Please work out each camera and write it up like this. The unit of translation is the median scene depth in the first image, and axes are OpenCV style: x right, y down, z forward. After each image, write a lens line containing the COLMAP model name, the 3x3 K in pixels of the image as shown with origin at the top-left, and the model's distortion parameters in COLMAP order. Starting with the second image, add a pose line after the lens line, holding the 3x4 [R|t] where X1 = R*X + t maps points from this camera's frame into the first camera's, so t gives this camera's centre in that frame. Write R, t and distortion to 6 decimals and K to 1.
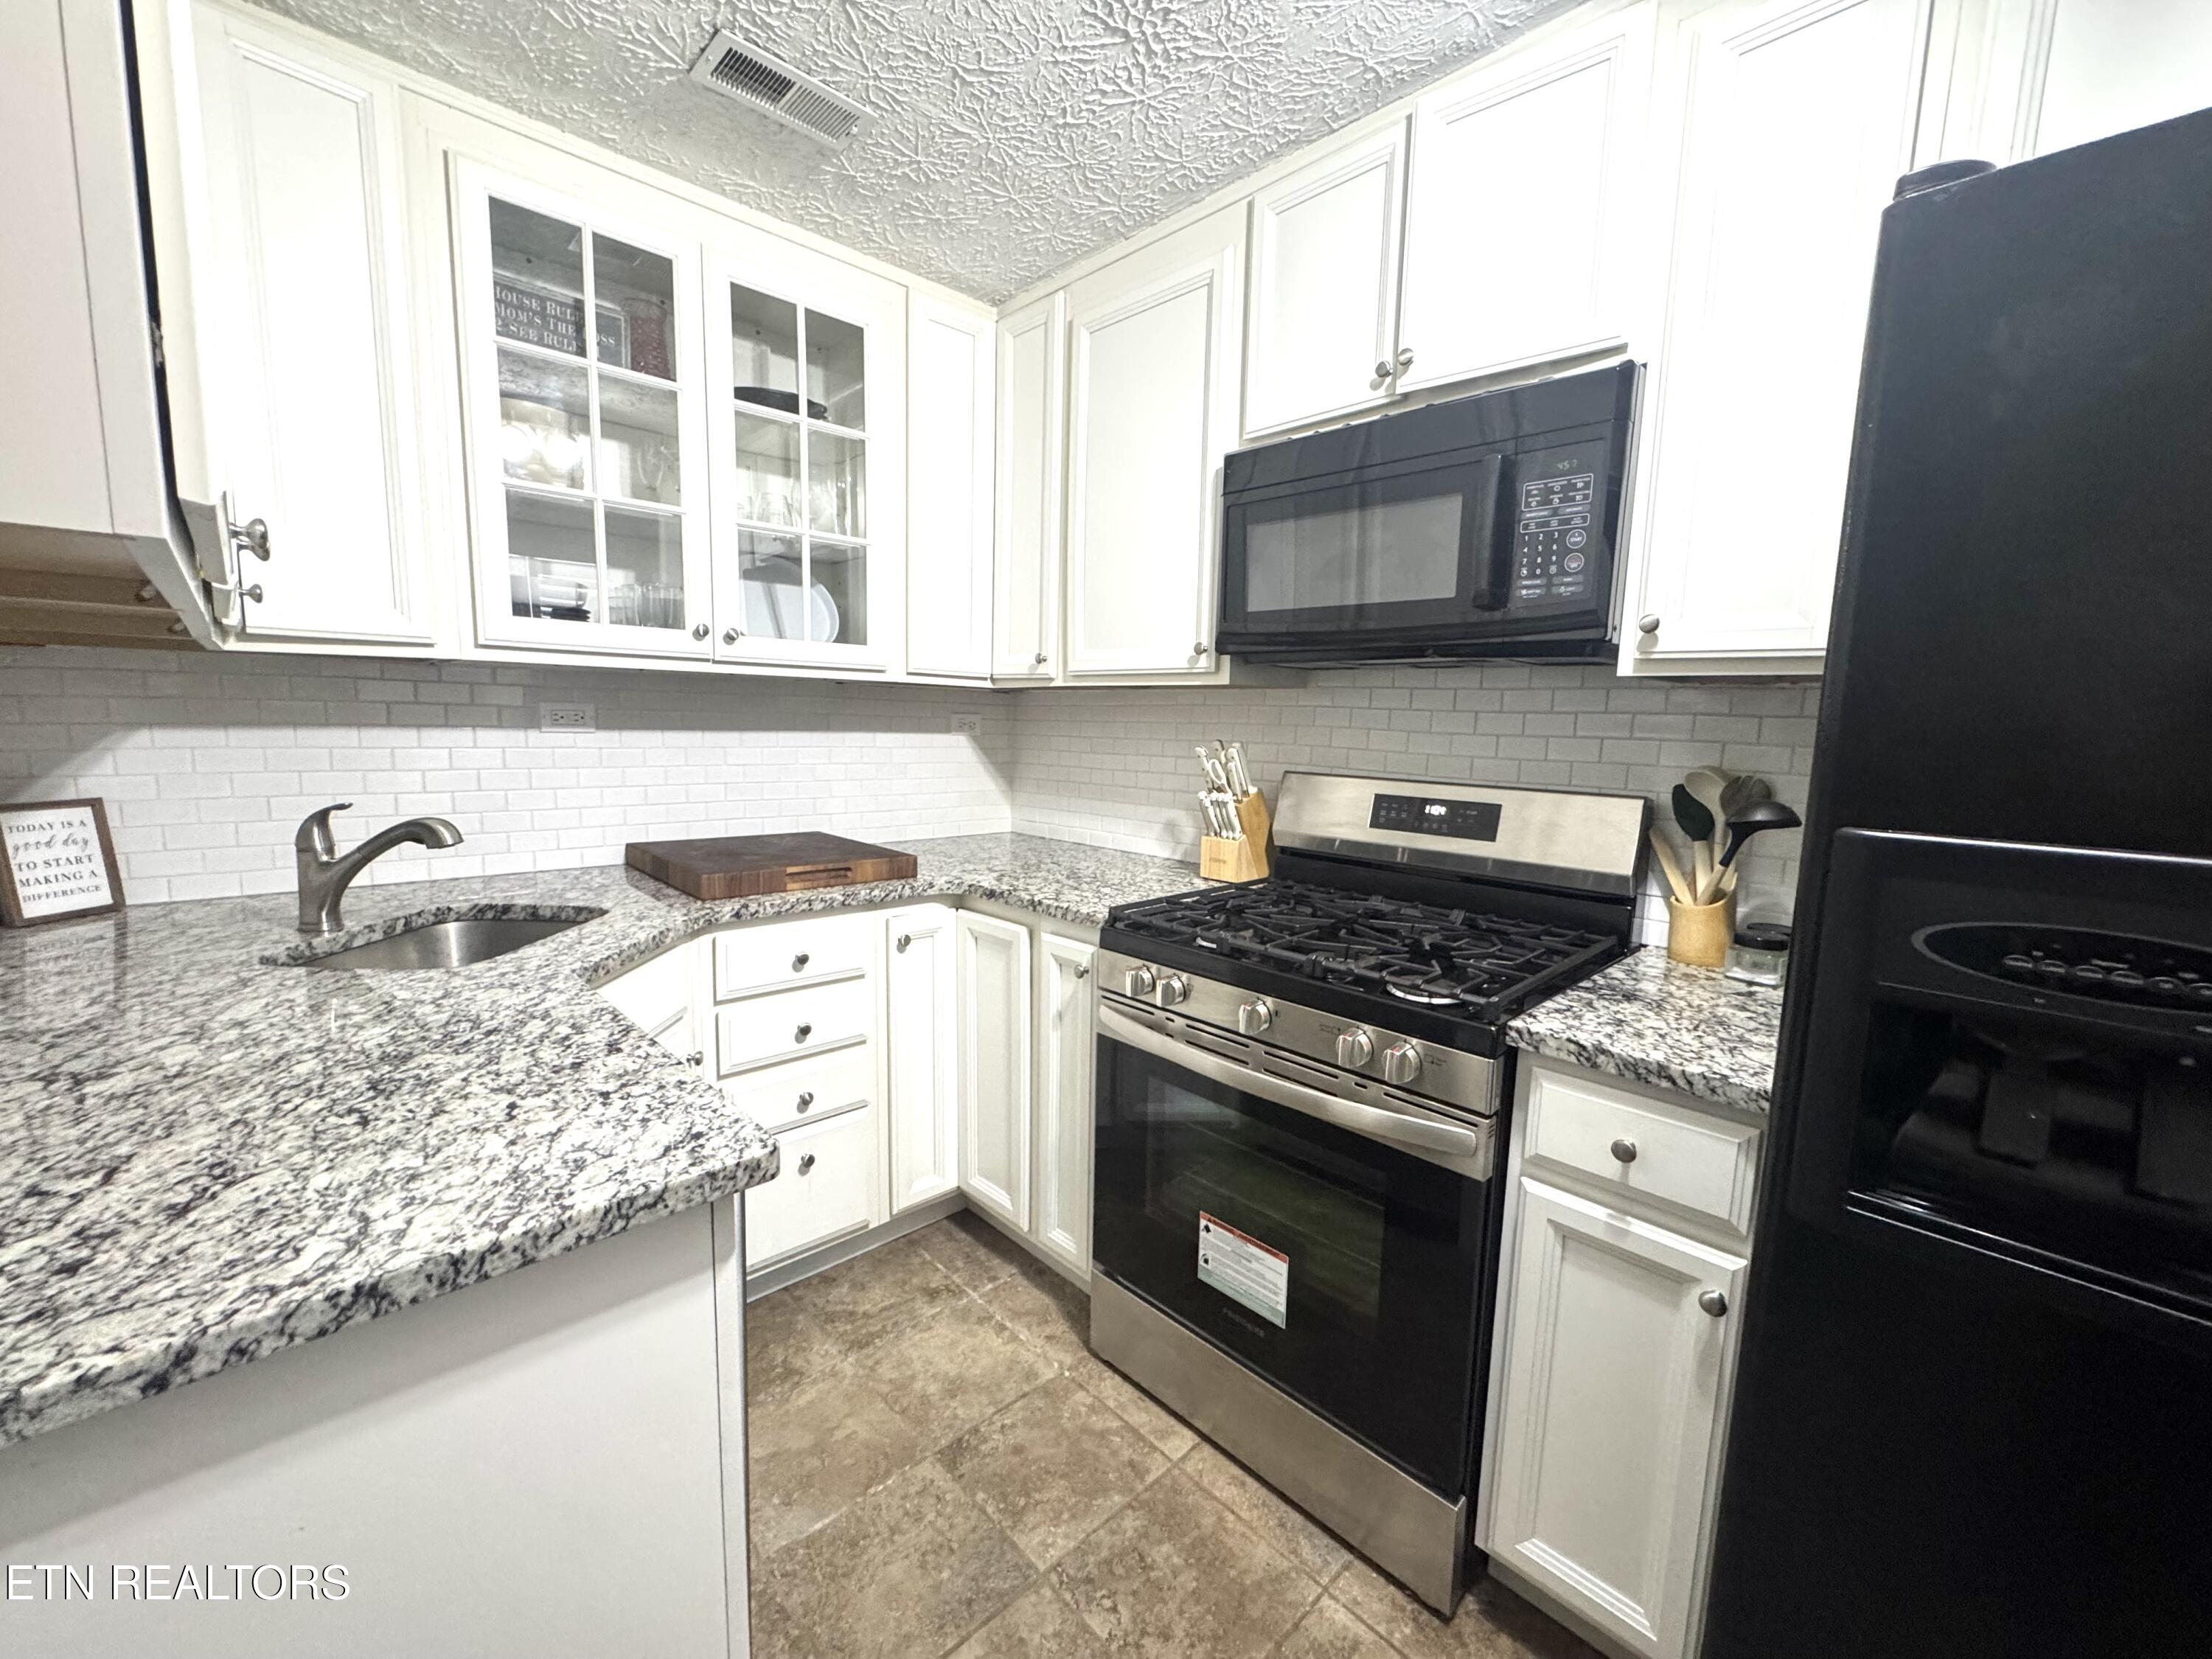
lens RADIAL K [[884.4, 0, 1103.8], [0, 884.4, 828.6], [0, 0, 1]] dist [-0.005267, 0.001229]
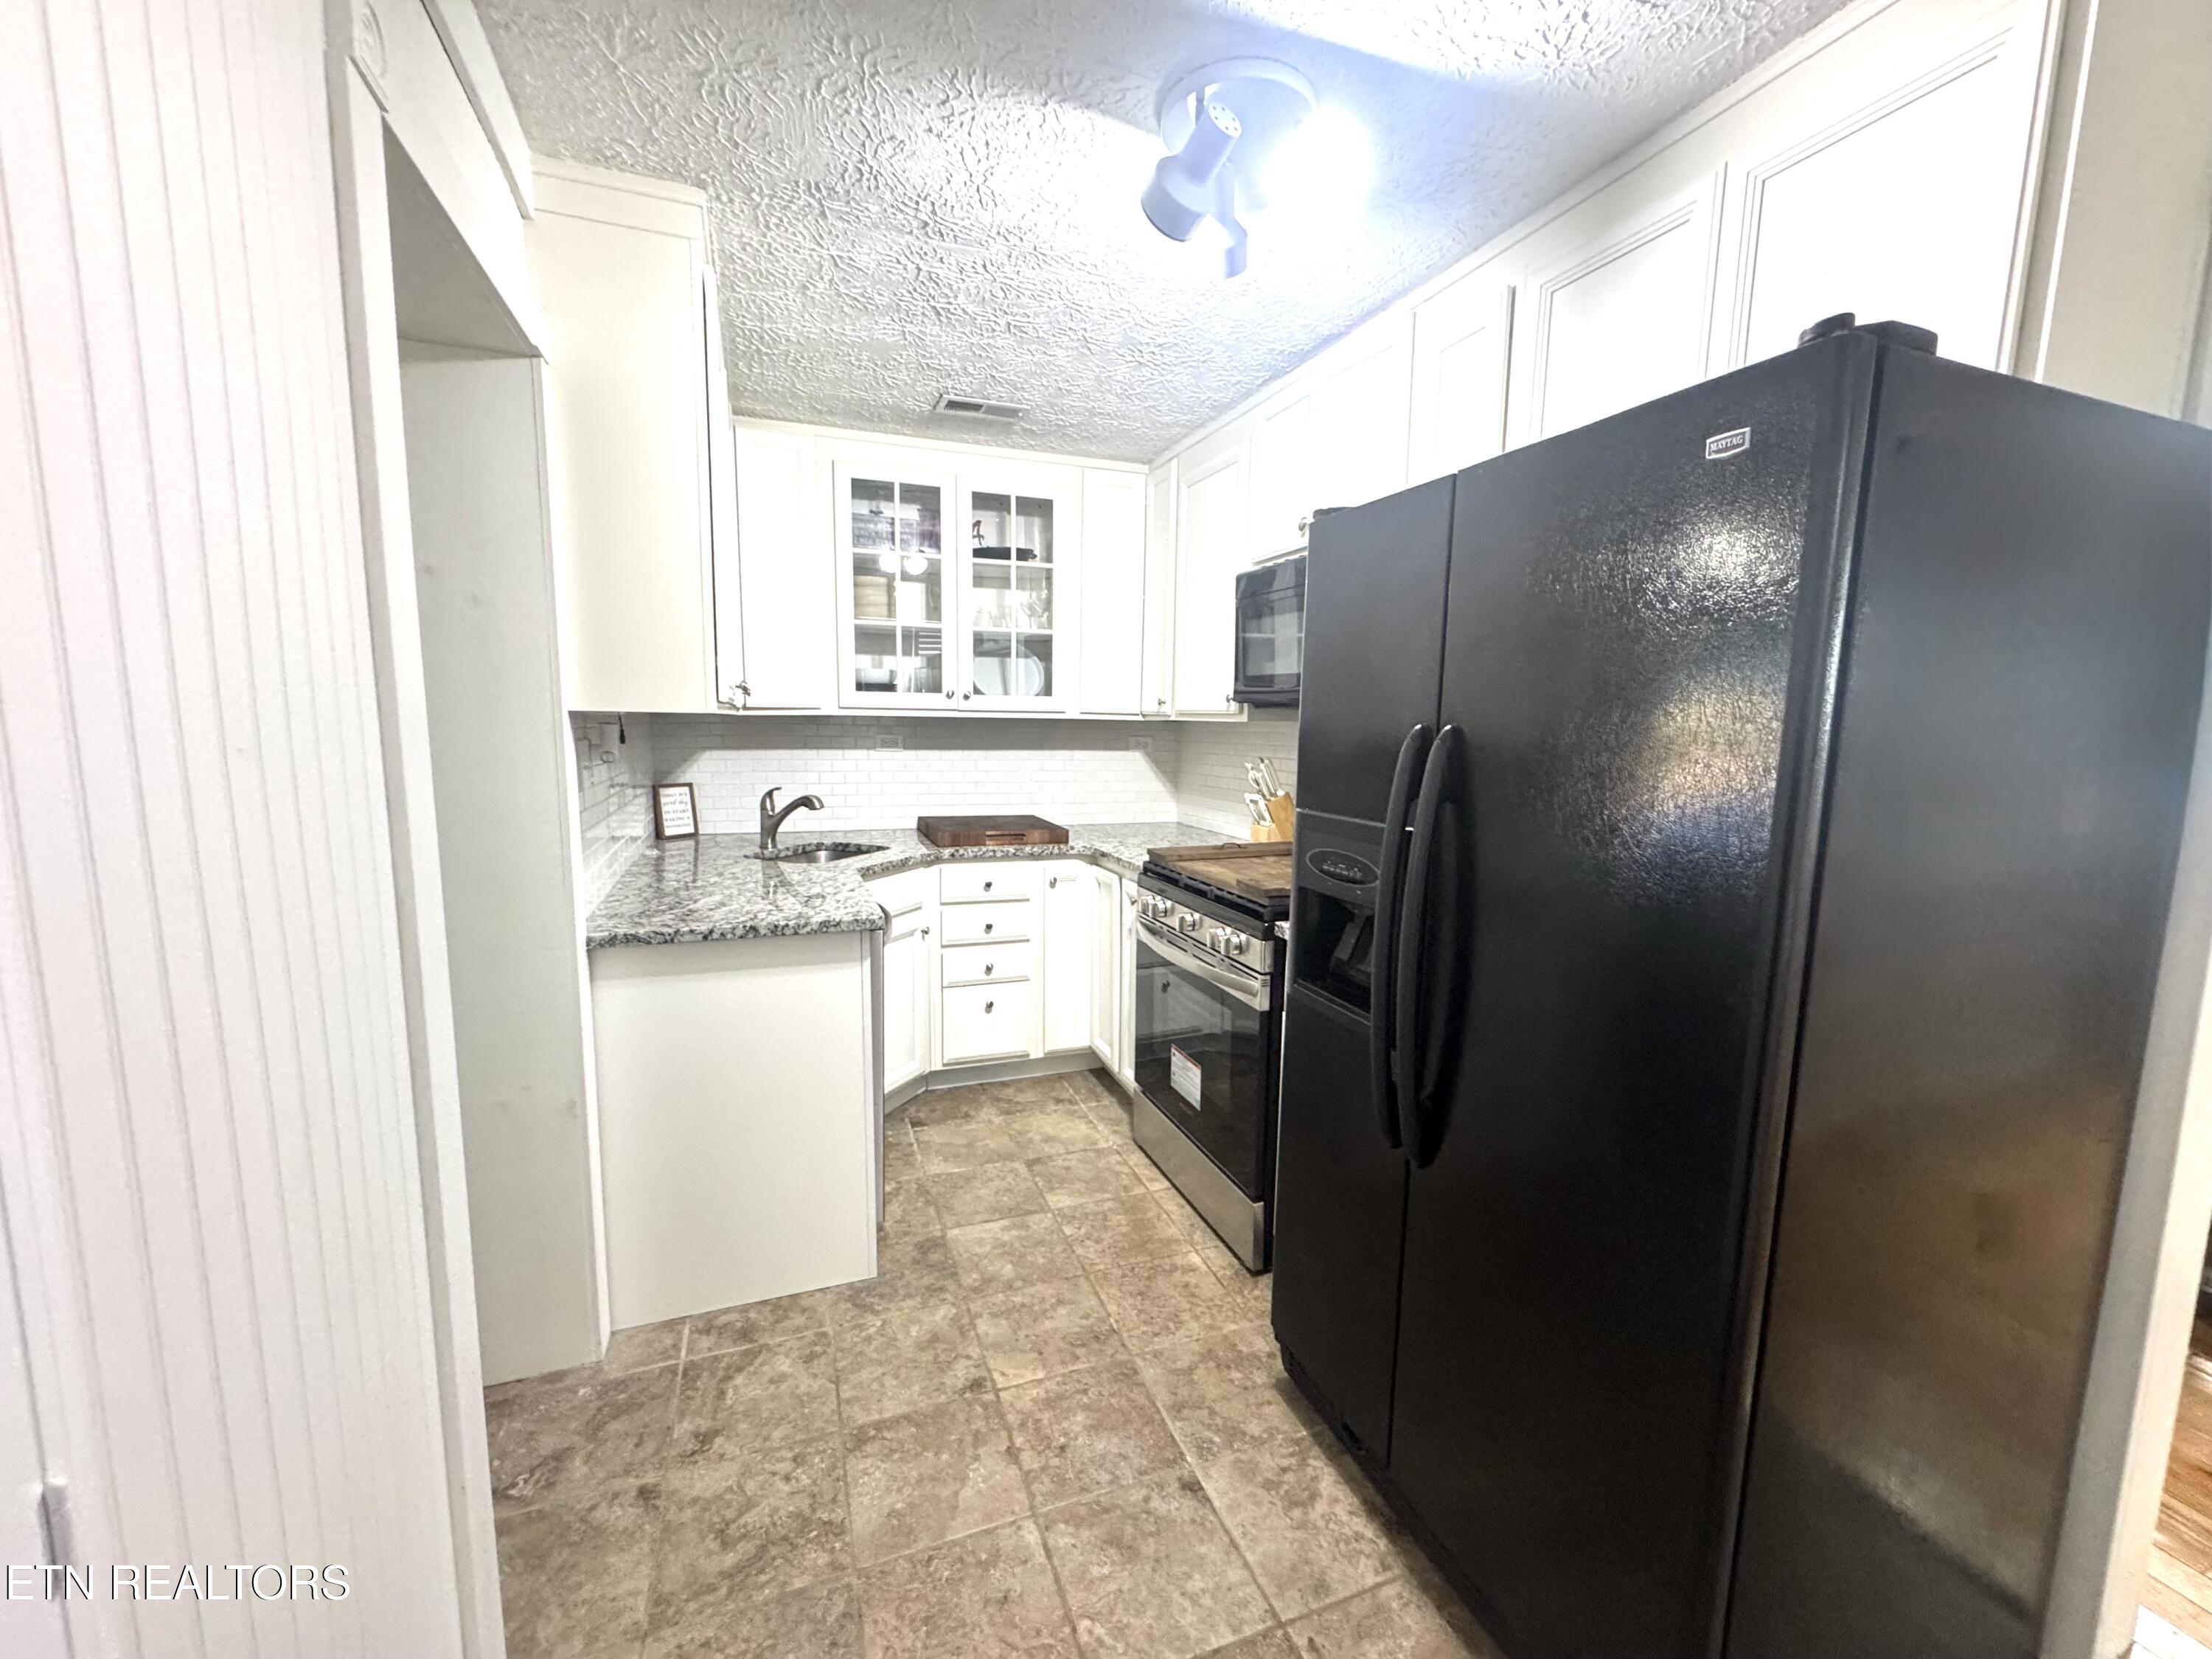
lens RADIAL K [[884.4, 0, 1104.4], [0, 884.4, 835.6], [0, 0, 1]] dist [-0.005267, 0.001229]
pose [[0.919363, 0.041137, -0.391255, 0.580165], [-0.041878, 0.999101, 0.006643, 0.033951], [0.391176, 0.010277, 0.920258, -0.538791]]
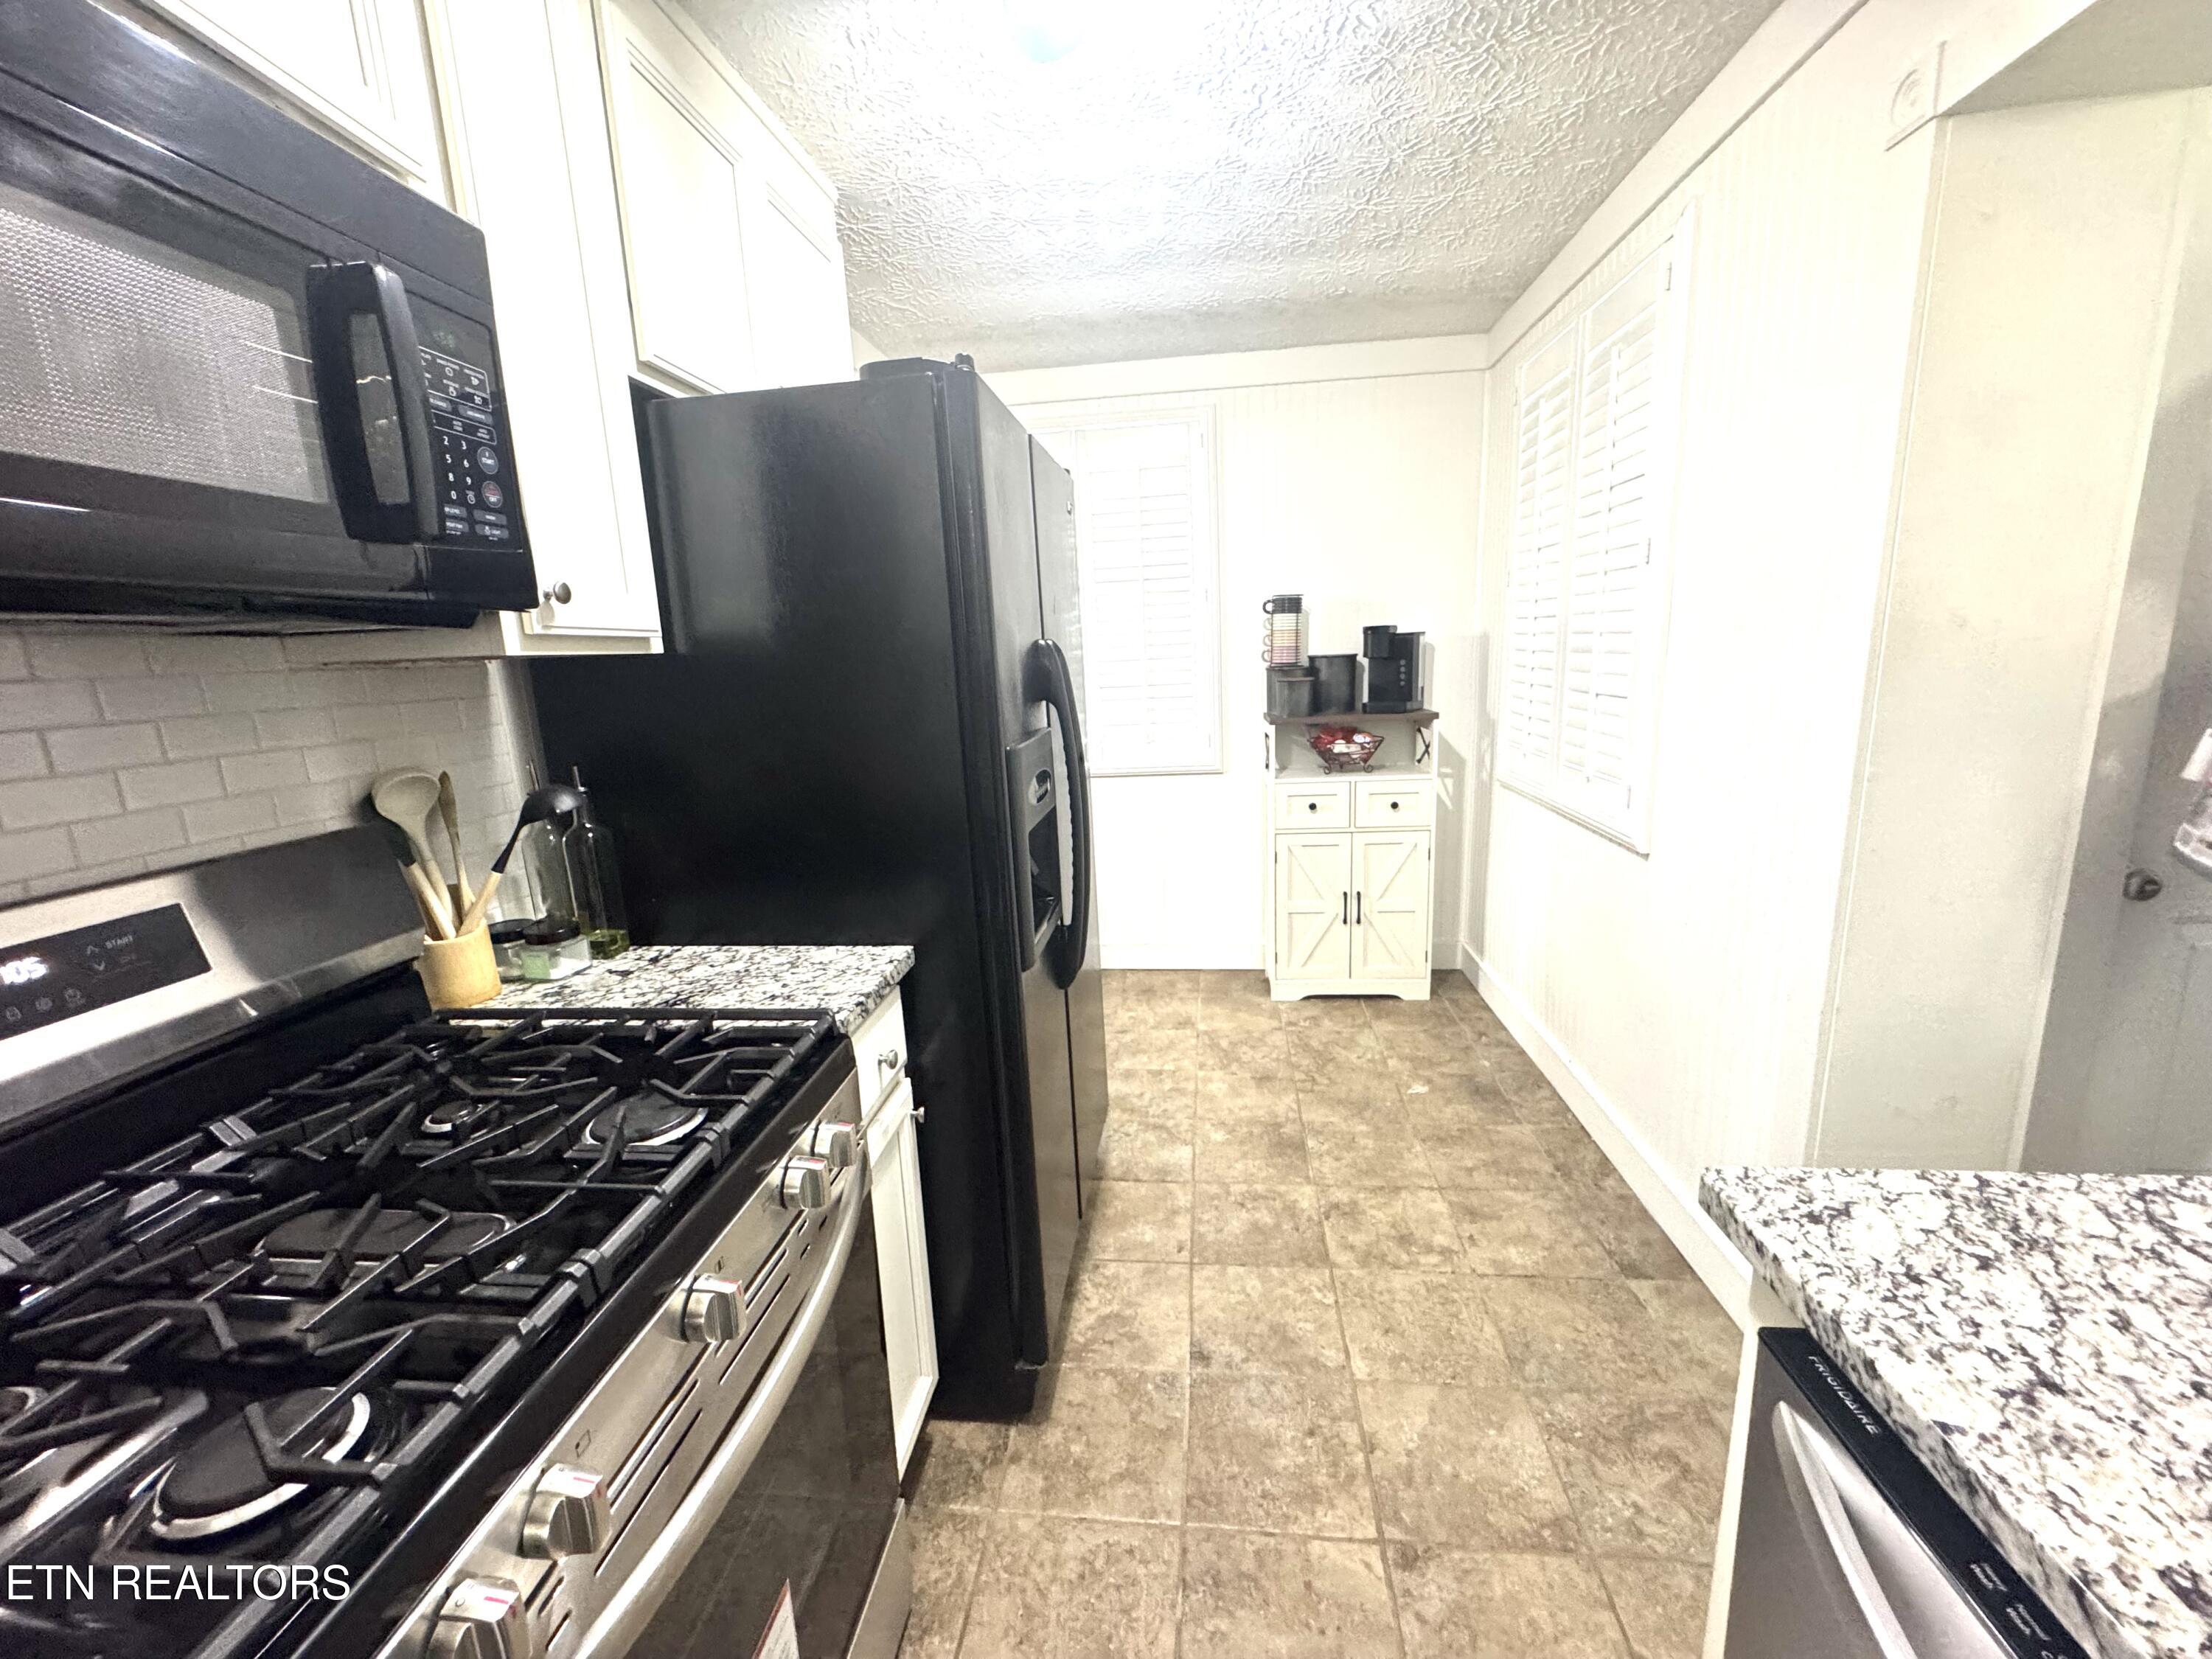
lens RADIAL K [[884.4, 0, 1108.3], [0, 884.4, 825.8], [0, 0, 1]] dist [-0.005267, 0.001229]
pose [[-0.640185, -0.151453, 0.753144, -0.283162], [0.122364, 0.947754, 0.294600, -0.157242], [-0.758413, 0.280756, -0.588205, 0.887968]]
